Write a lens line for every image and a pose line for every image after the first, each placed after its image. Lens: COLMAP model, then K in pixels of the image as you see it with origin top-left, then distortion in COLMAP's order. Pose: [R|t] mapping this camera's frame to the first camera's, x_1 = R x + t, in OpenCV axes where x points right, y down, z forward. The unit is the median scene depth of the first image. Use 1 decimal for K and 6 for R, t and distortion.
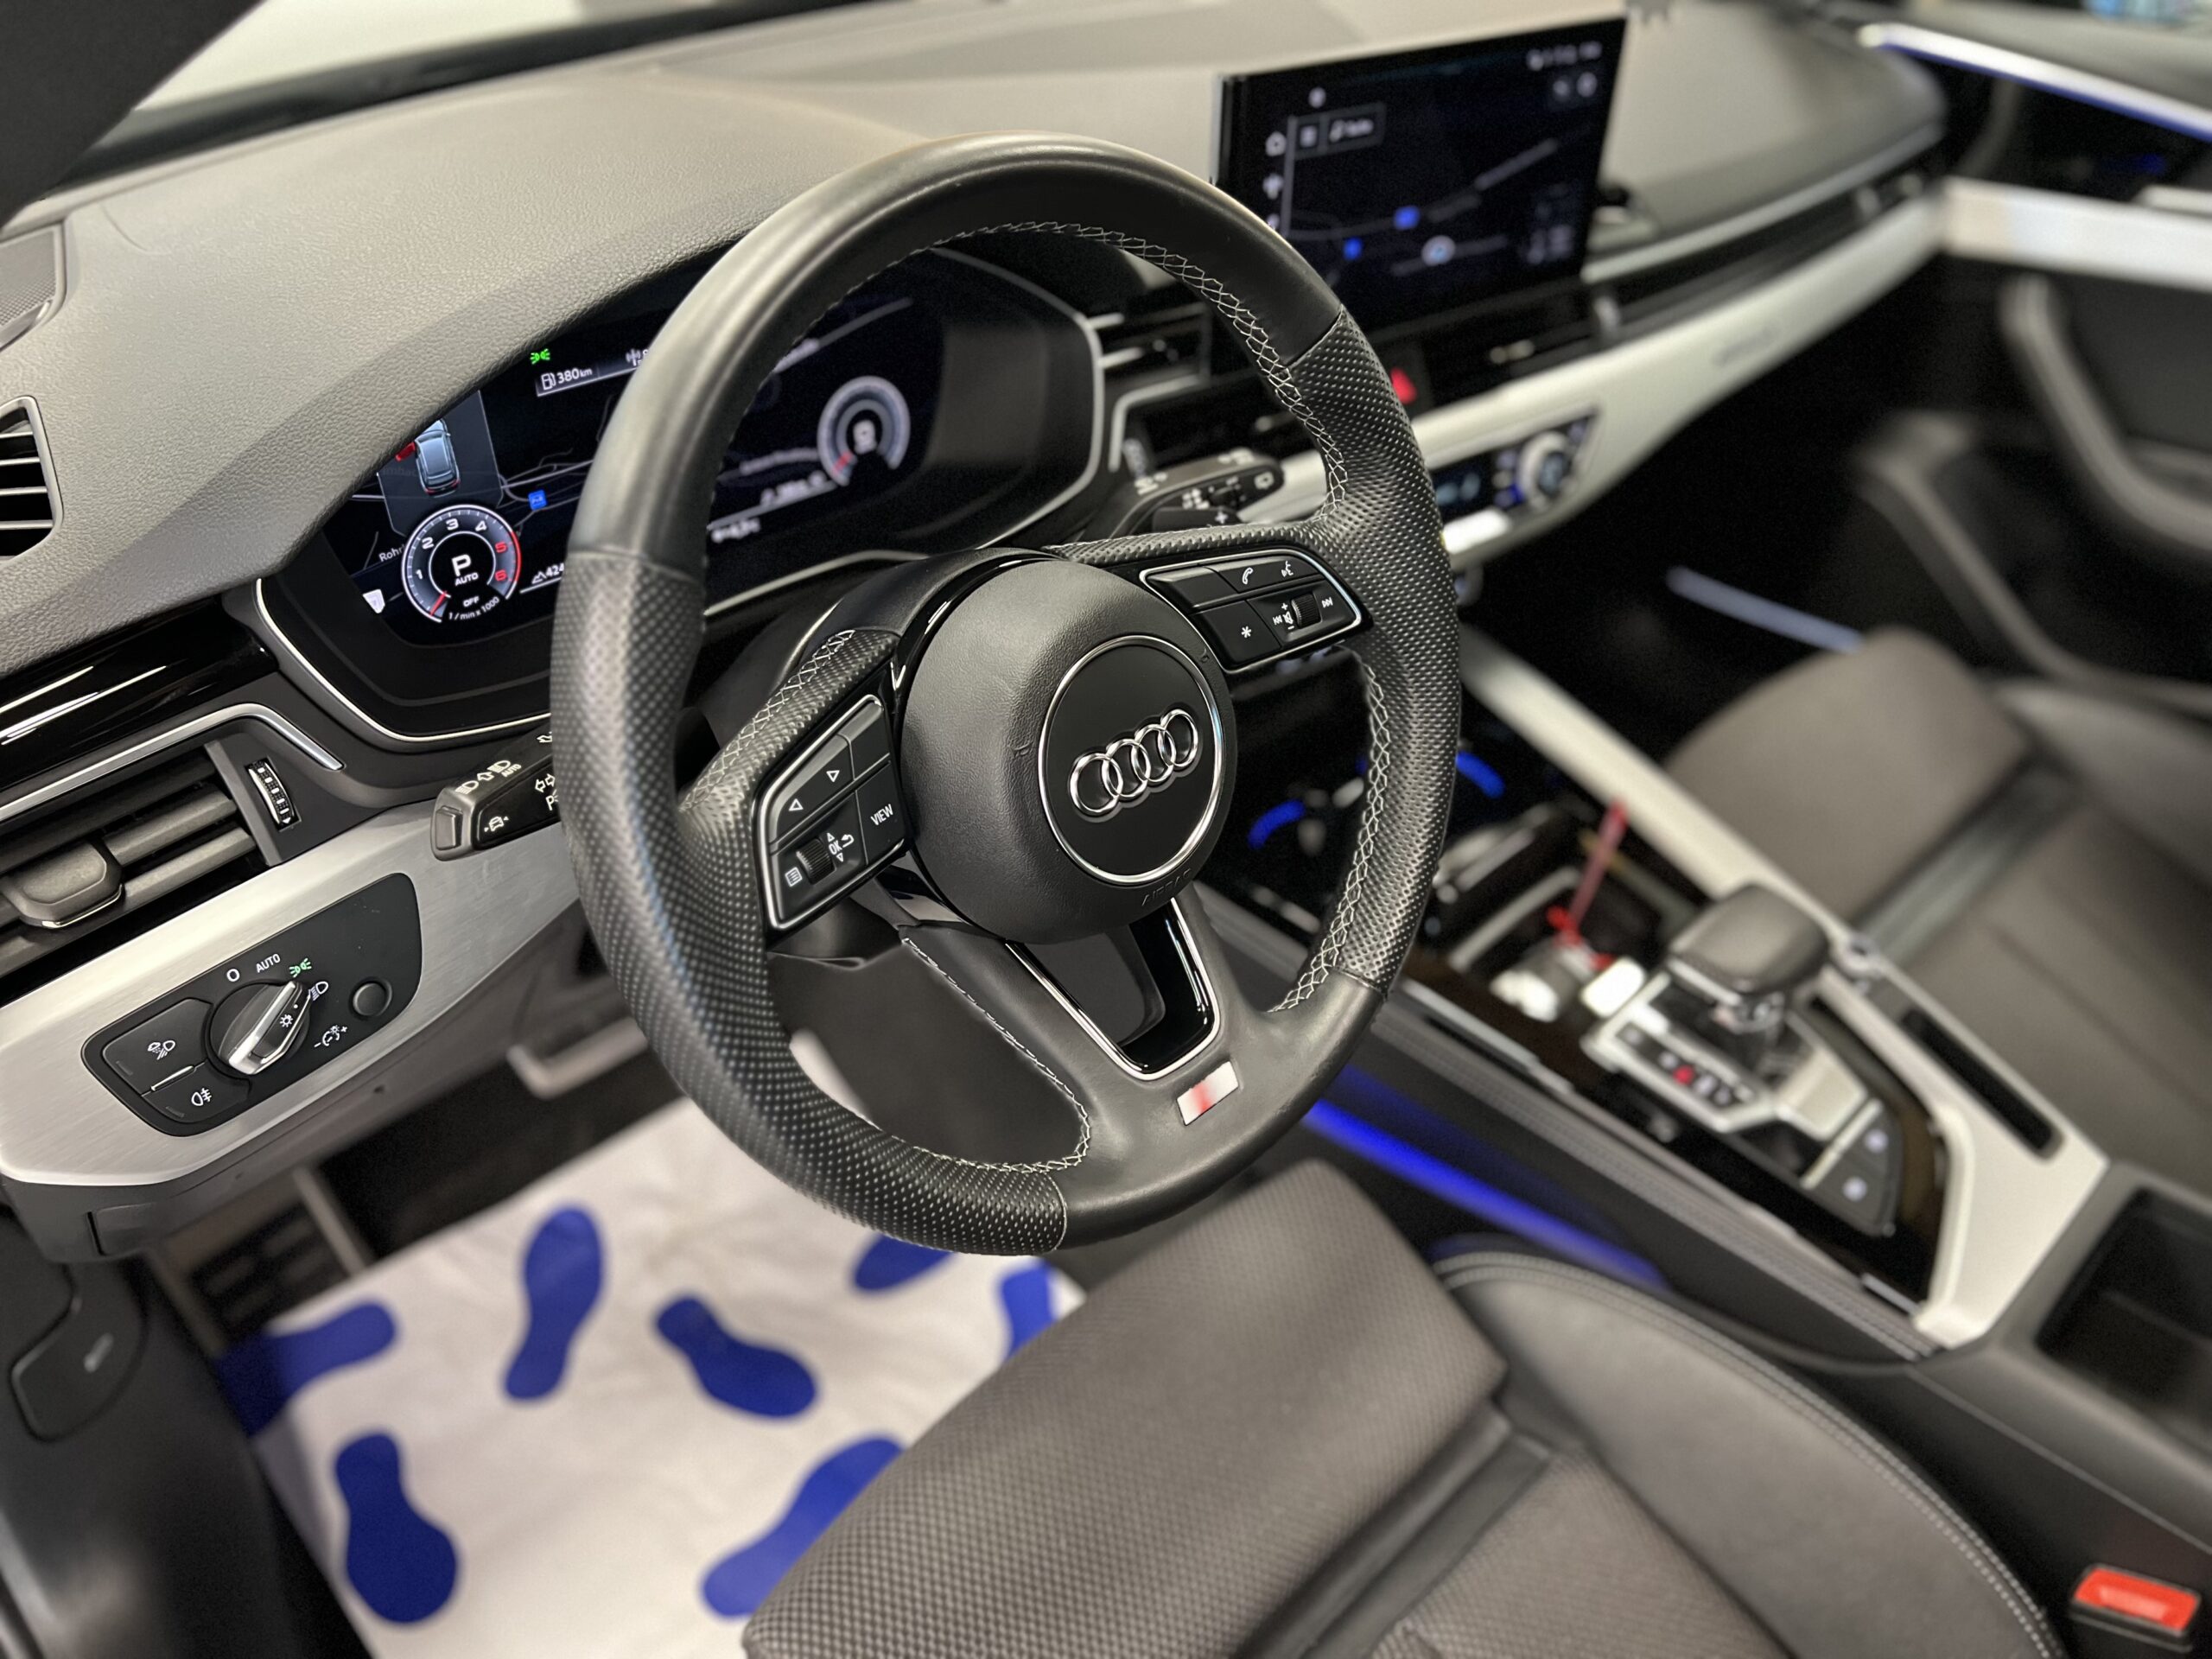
lens RADIAL K [[1671.7, 0, 1106.0], [0, 1671.7, 829.5], [0, 0, 1]] dist [-0.022591, 0.000364]
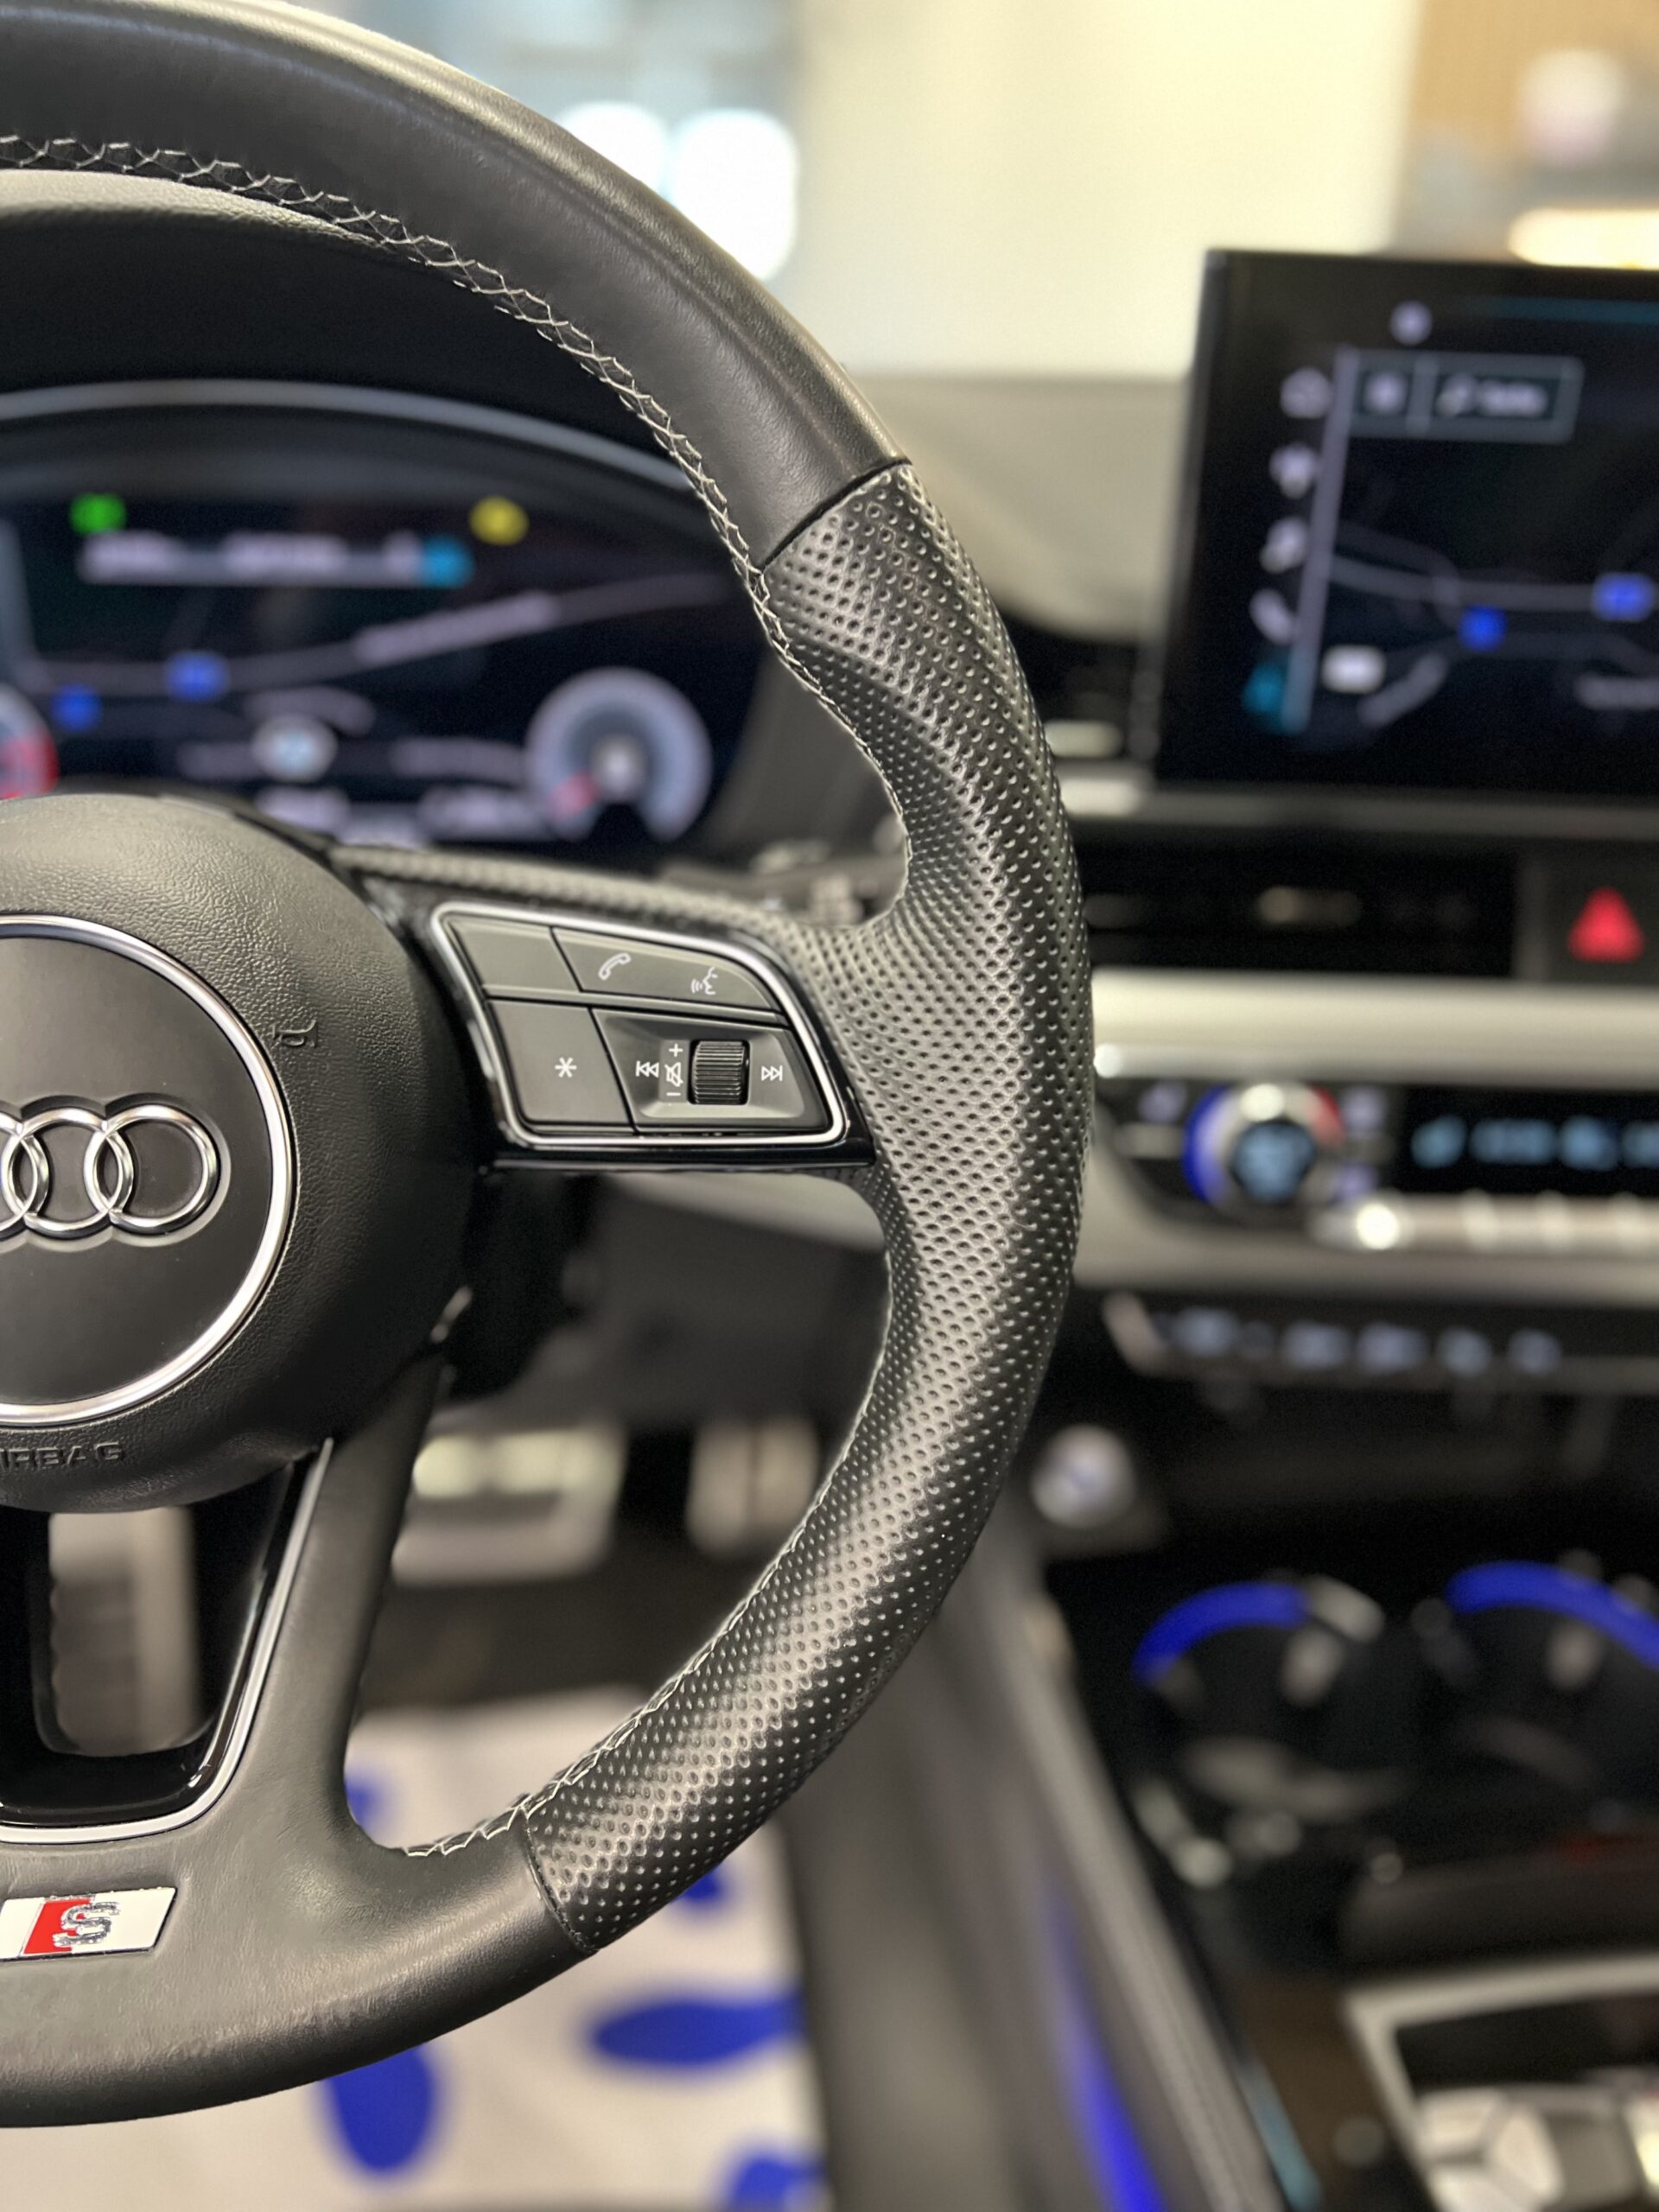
lens RADIAL K [[1671.7, 0, 829.5], [0, 1671.7, 1106.0], [0, 0, 1]] dist [-0.022591, 0.000364]
pose [[0.781813, 0.265712, -0.564061, 0.351739], [-0.381975, 0.919125, -0.096462, -0.074888], [0.492811, 0.290873, 0.820079, 0.526028]]
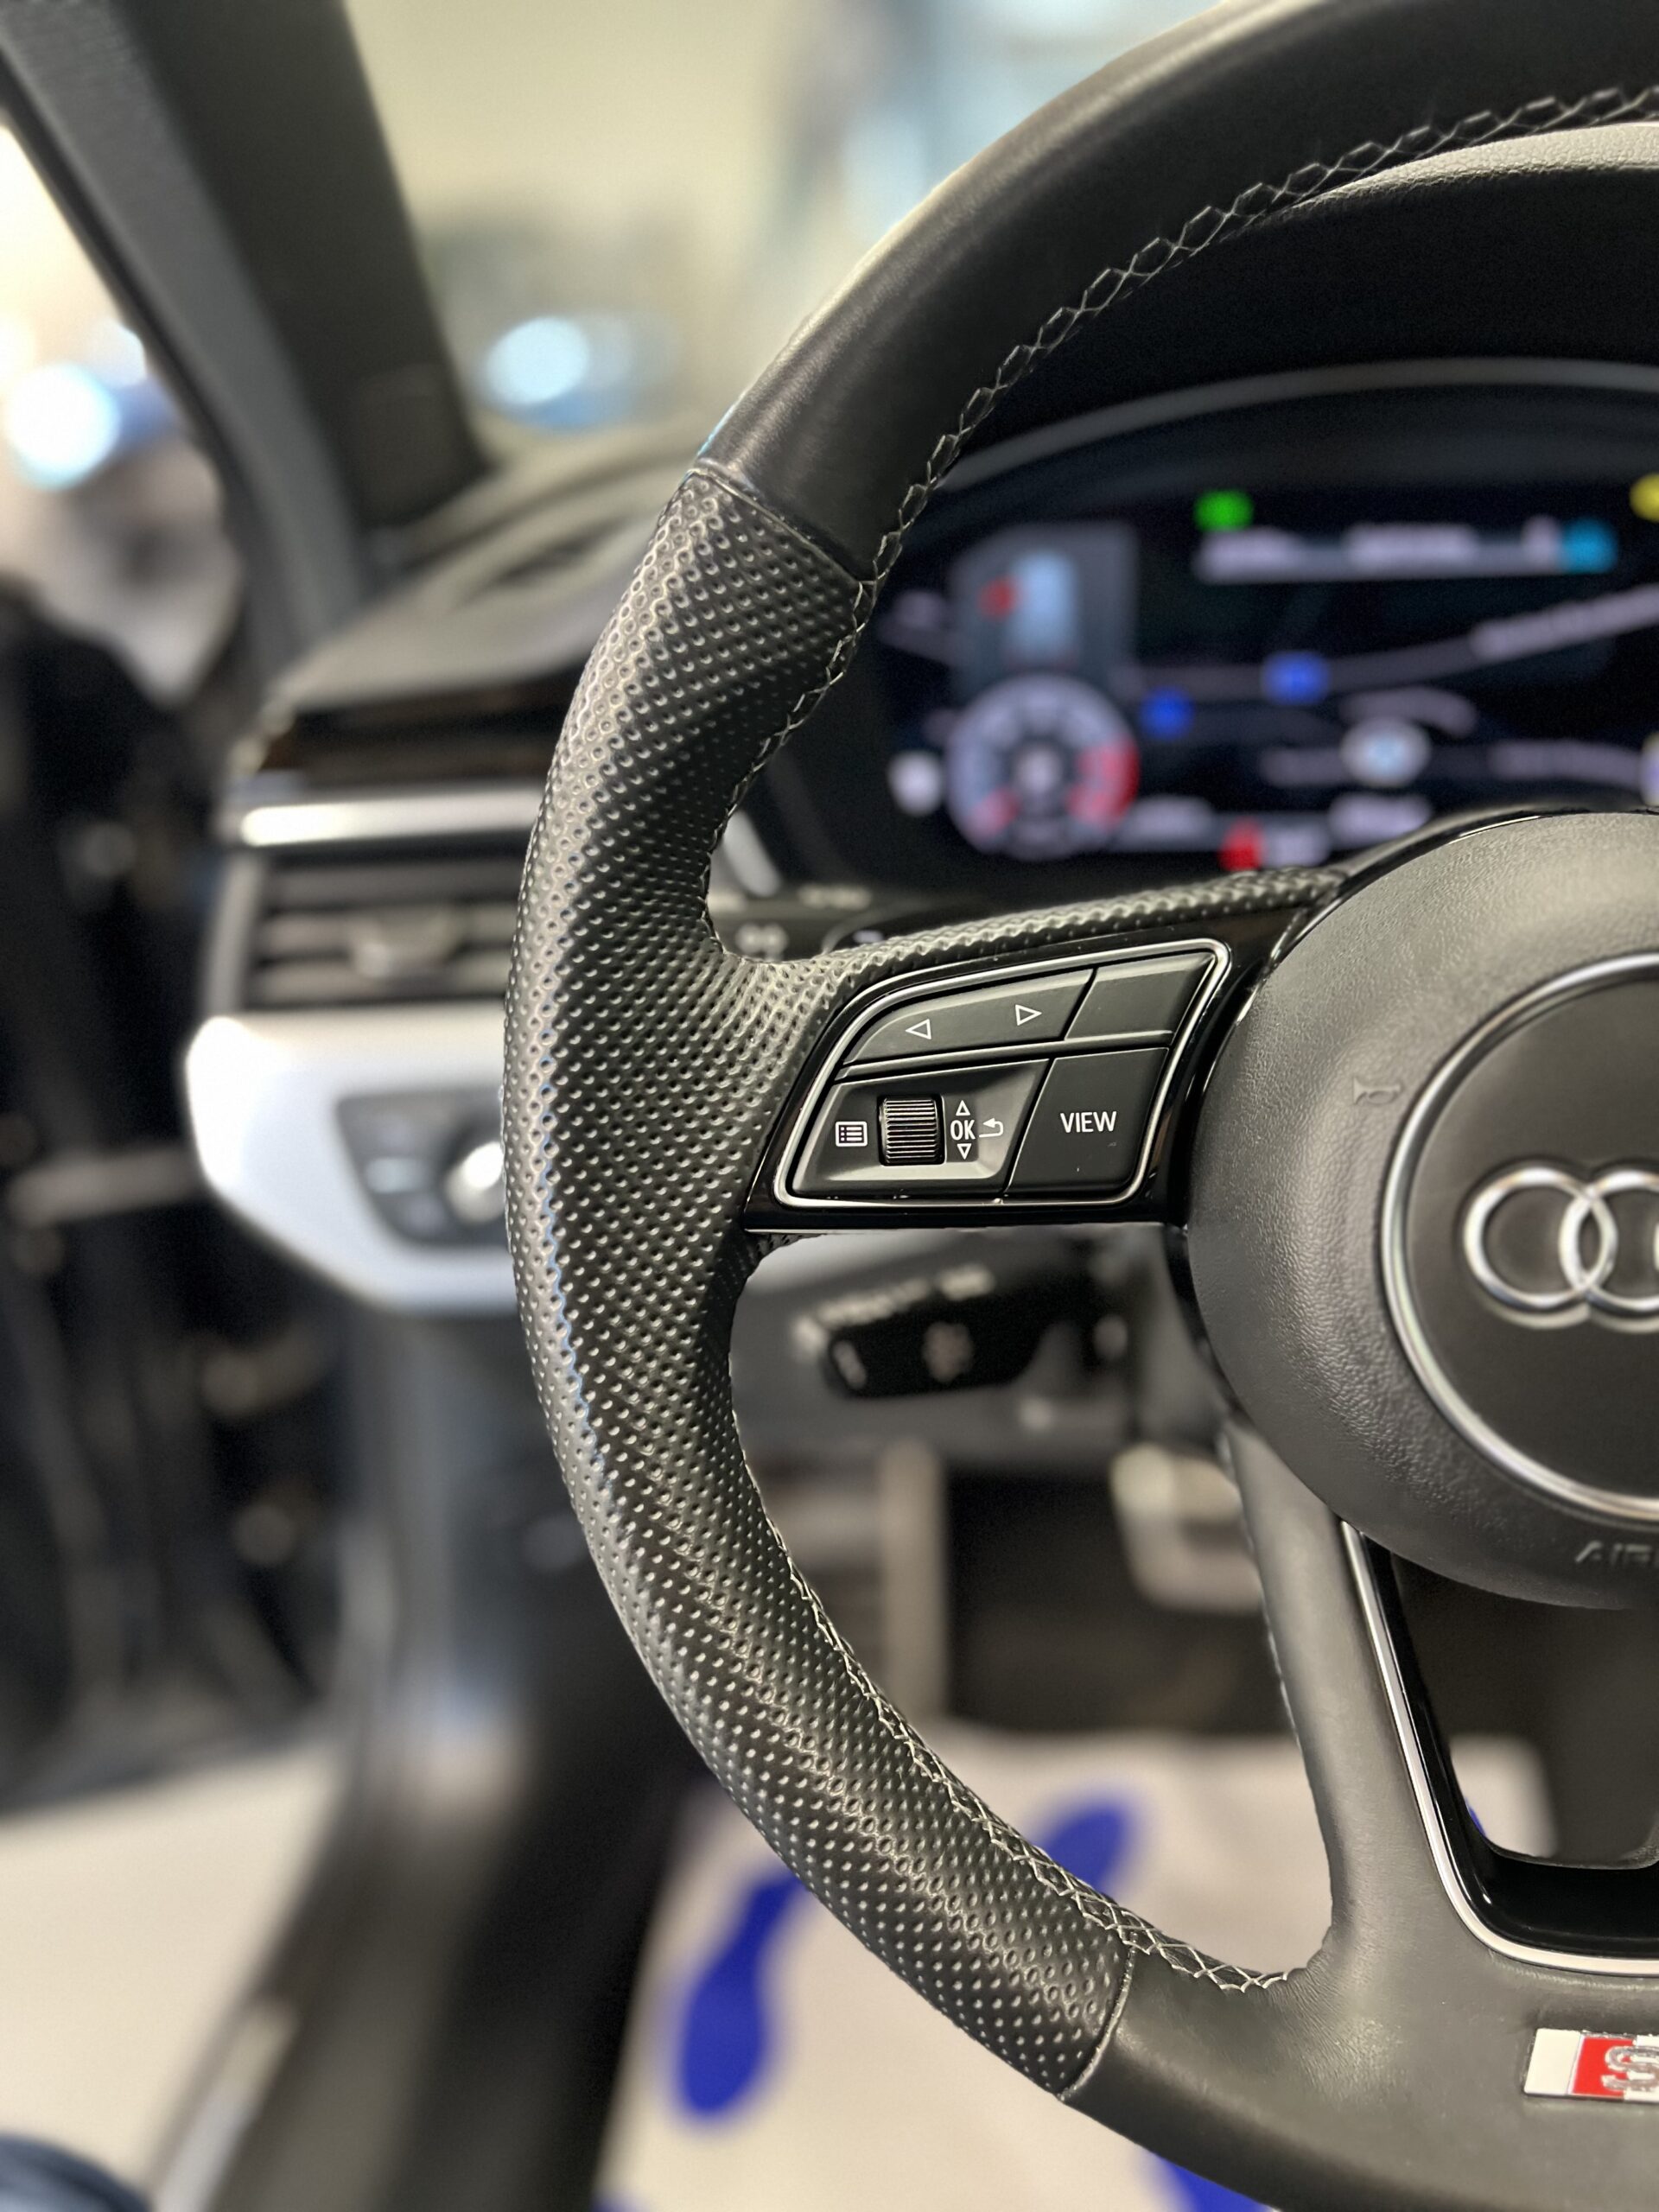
lens RADIAL K [[1706.5, 0, 829.5], [0, 1706.5, 1106.0], [0, 0, 1]] dist [0.004938, 0.001653]
pose [[0.624823, 0.299964, -0.720845, 0.142493], [-0.418119, 0.908260, 0.015530, 0.008858], [0.659373, 0.291695, 0.692923, 0.382007]]
